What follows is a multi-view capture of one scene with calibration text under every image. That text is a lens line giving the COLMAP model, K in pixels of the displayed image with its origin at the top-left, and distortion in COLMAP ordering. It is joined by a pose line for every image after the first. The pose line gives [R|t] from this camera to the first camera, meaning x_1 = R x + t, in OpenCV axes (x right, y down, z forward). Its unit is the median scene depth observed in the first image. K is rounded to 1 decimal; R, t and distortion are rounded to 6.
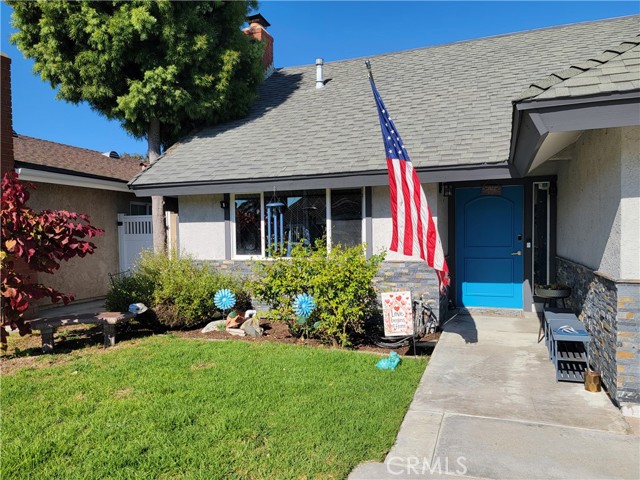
lens RADIAL K [[448.3, 0, 321.0], [0, 448.3, 237.4], [0, 0, 1]] dist [0.031427, 0.004720]
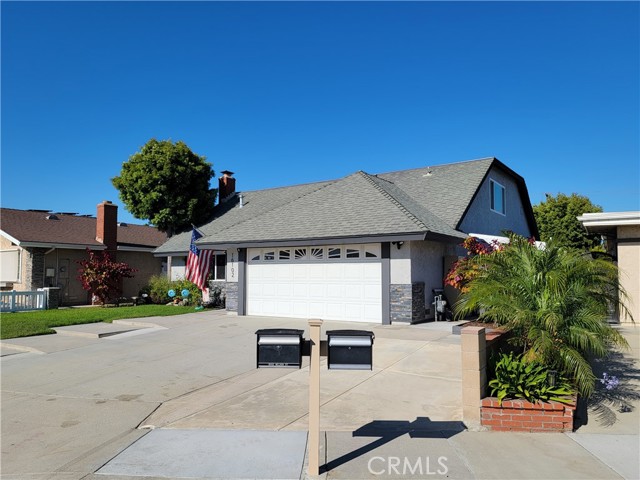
lens RADIAL K [[448.3, 0, 318.9], [0, 448.3, 242.1], [0, 0, 1]] dist [0.031427, 0.004720]
pose [[0.971779, -0.002686, -0.235876, 1.131419], [-0.021365, 0.994823, -0.099349, 0.063940], [0.234922, 0.101585, 0.966691, -1.309413]]
